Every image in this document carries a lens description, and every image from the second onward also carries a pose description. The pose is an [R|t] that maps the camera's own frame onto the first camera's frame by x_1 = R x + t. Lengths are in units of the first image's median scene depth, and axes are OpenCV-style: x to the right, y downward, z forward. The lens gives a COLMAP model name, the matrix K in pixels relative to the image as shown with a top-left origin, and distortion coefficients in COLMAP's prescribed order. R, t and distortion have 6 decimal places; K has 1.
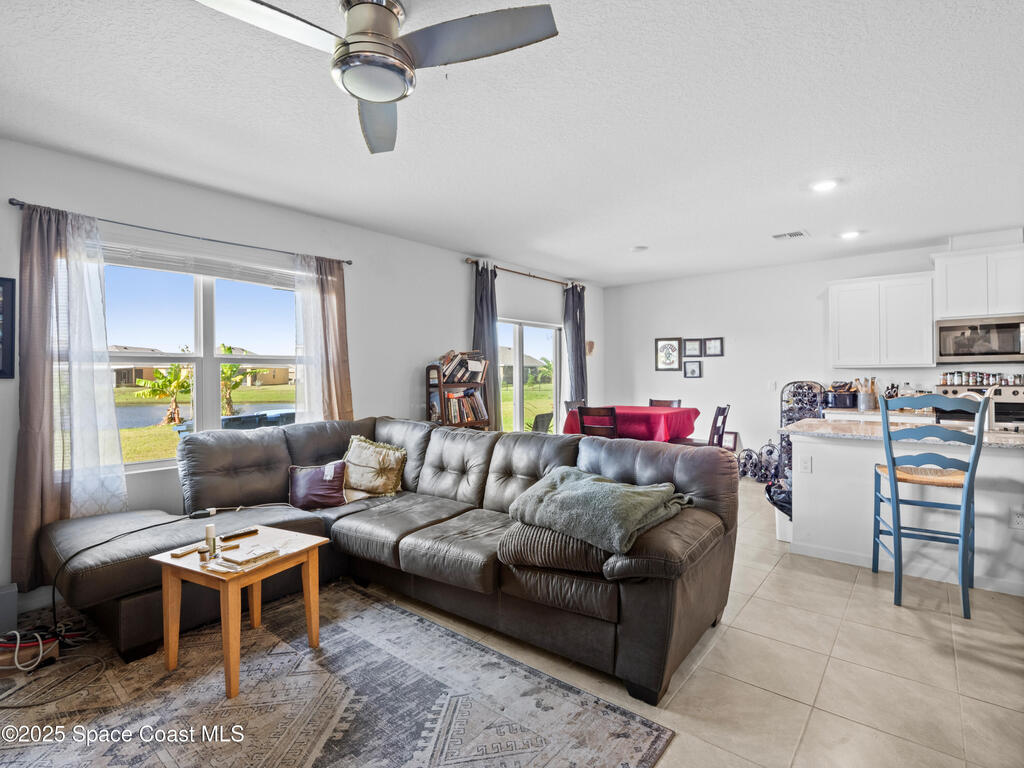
lens RADIAL K [[500.5, 0, 513.6], [0, 500.5, 372.7], [0, 0, 1]] dist [-0.015552, -0.000390]
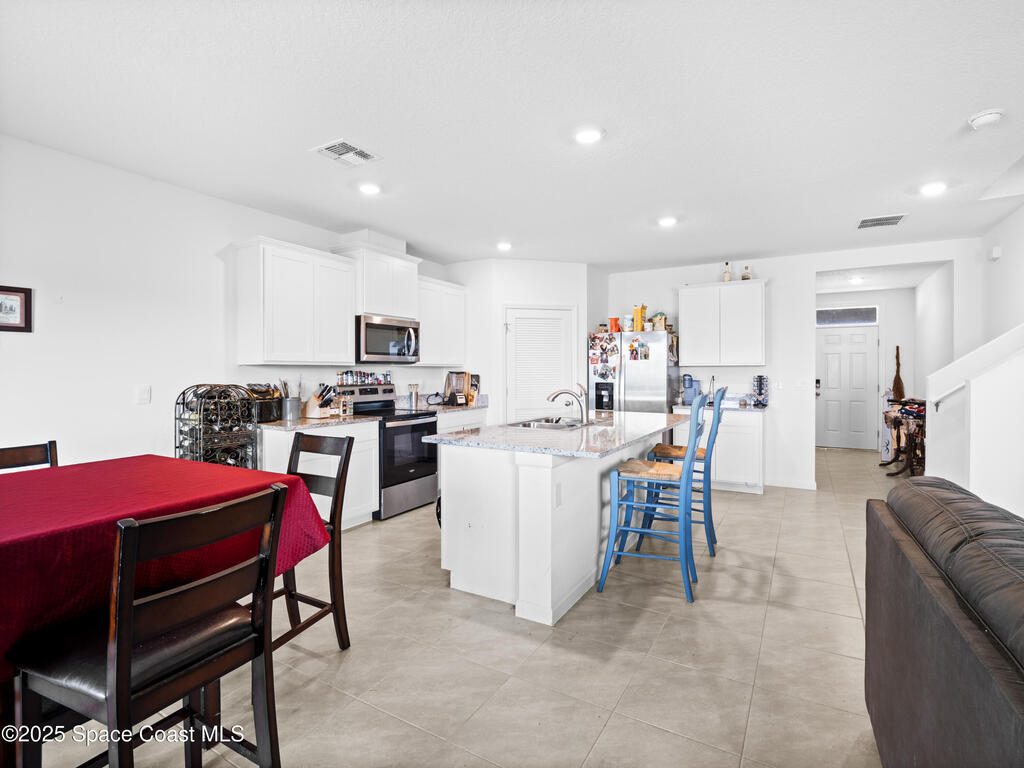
lens RADIAL K [[500.5, 0, 513.6], [0, 500.5, 372.7], [0, 0, 1]] dist [-0.015552, -0.000390]
pose [[-0.163180, 0.003606, 0.986590, -0.093928], [-0.003493, 0.999985, -0.004232, 0.004209], [-0.986590, -0.004137, -0.163165, 0.846046]]
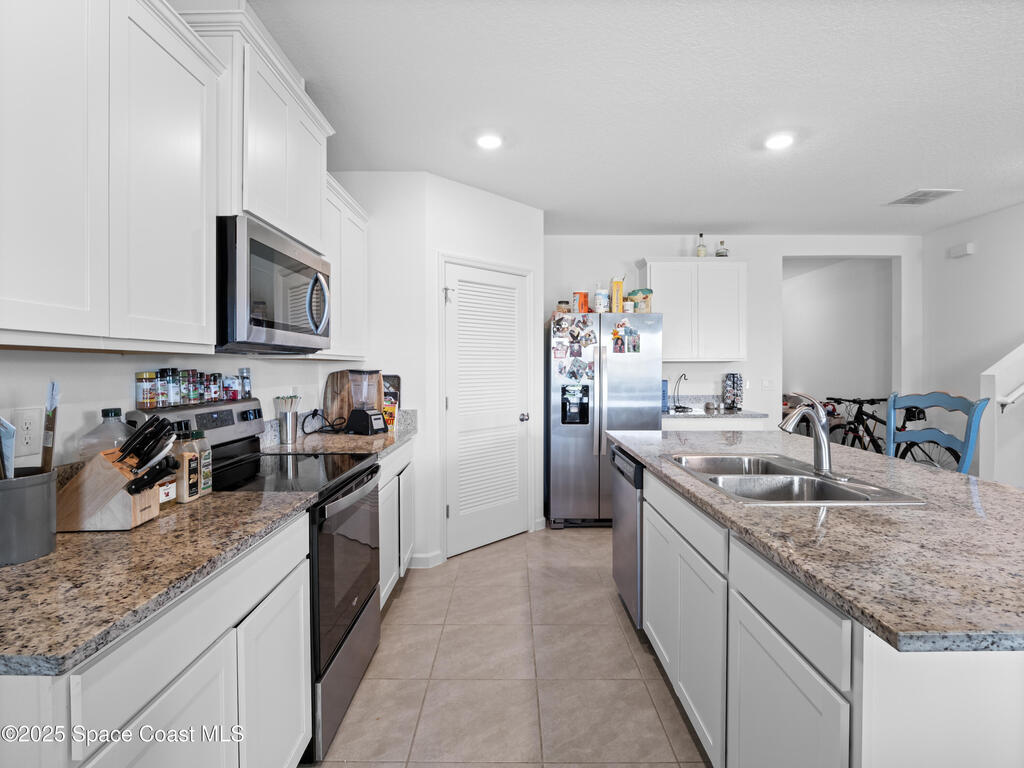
lens RADIAL K [[500.5, 0, 513.6], [0, 500.5, 372.7], [0, 0, 1]] dist [-0.015552, -0.000390]
pose [[-0.639980, 0.000740, 0.768391, 0.465325], [0.002593, 0.999996, 0.001196, 0.000498], [-0.768387, 0.002758, -0.639980, 1.038011]]
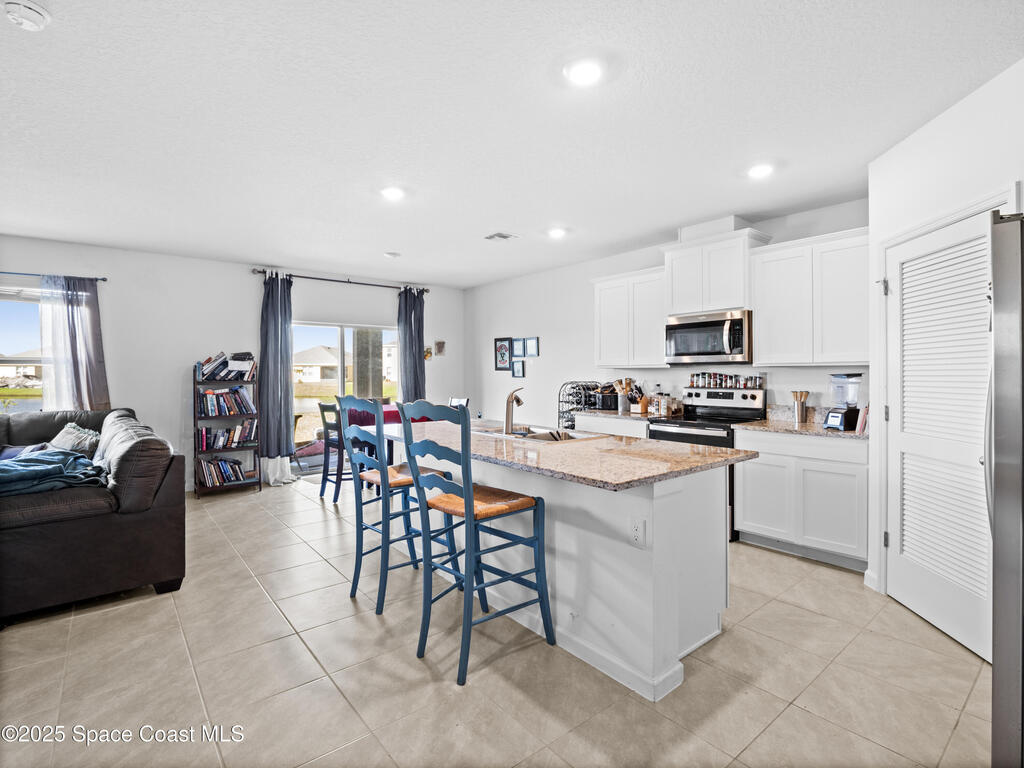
lens RADIAL K [[500.5, 0, 513.6], [0, 500.5, 372.7], [0, 0, 1]] dist [-0.015552, -0.000390]
pose [[0.981270, 0.004834, -0.192576, 0.731844], [-0.004213, 0.999985, 0.003634, -0.004261], [0.192590, -0.002754, 0.981275, 0.018164]]
